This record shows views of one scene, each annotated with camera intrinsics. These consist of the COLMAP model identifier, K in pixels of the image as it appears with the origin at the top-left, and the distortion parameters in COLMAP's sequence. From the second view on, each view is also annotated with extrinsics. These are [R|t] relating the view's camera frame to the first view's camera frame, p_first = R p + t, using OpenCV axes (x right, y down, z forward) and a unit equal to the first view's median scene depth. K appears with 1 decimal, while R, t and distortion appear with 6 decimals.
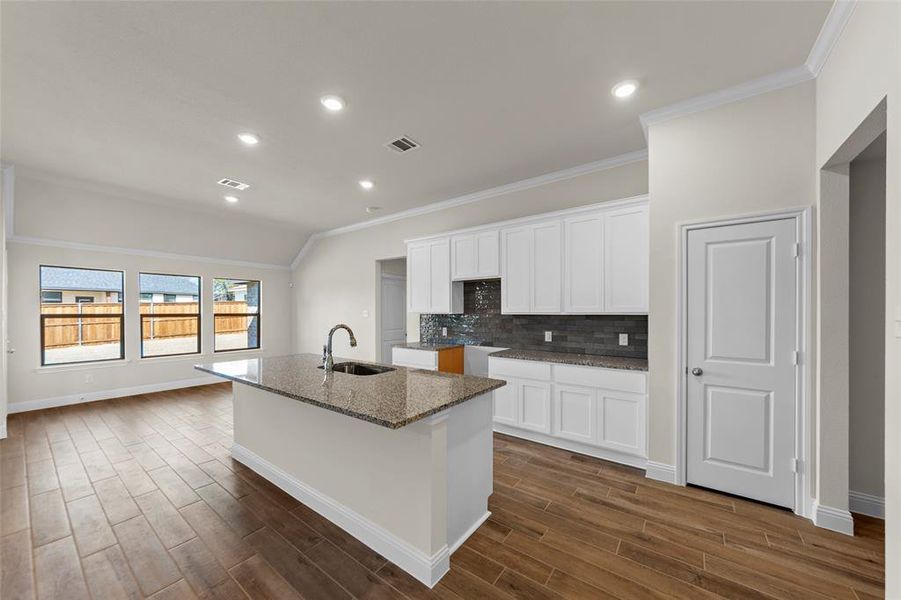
lens RADIAL K [[328.9, 0, 443.7], [0, 328.9, 311.5], [0, 0, 1]] dist [0.007255, -0.000278]
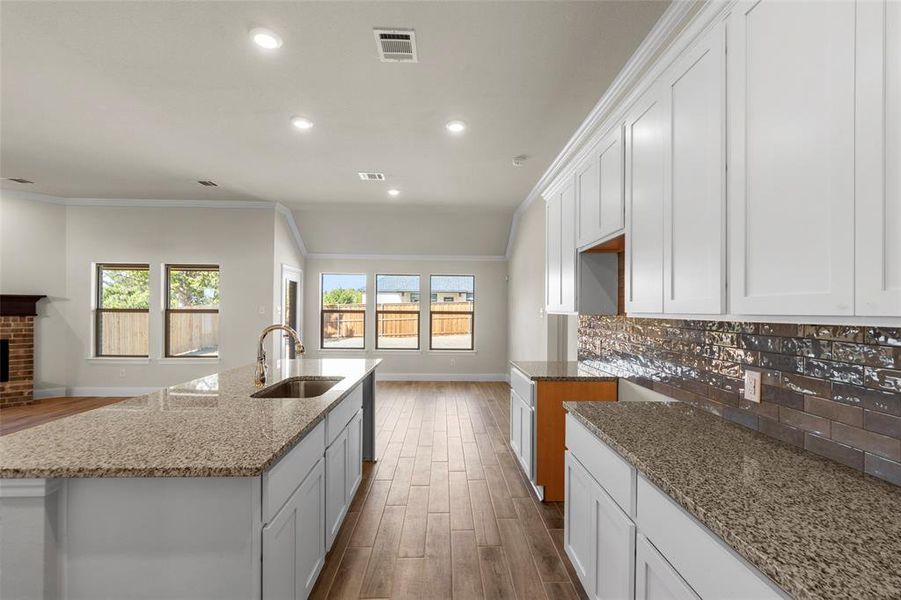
lens RADIAL K [[391.5, 0, 456.1], [0, 391.5, 307.2], [0, 0, 1]] dist [-0.014000, -0.000392]
pose [[0.639106, 0.003217, -0.769112, 0.426789], [-0.011000, 0.999927, -0.004959, -0.000248], [0.769040, 0.011629, 0.639095, 0.501211]]
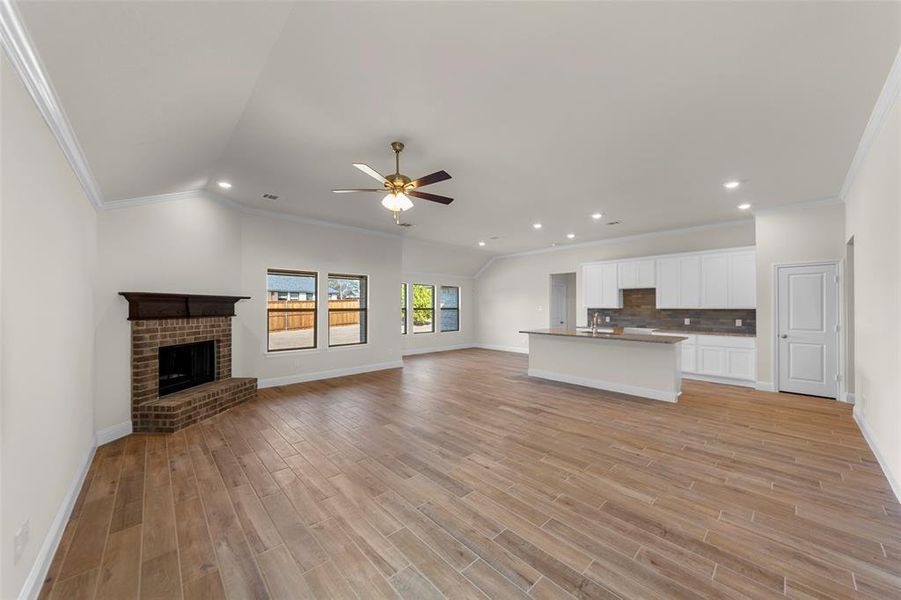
lens RADIAL K [[317.7, 0, 449.6], [0, 317.7, 303.7], [0, 0, 1]] dist [0.000543, 0.000354]
pose [[0.984337, 0.001022, -0.176292, -0.547164], [-0.003114, 0.999928, -0.011586, 0.004959], [0.176267, 0.011954, 0.984270, -0.771071]]
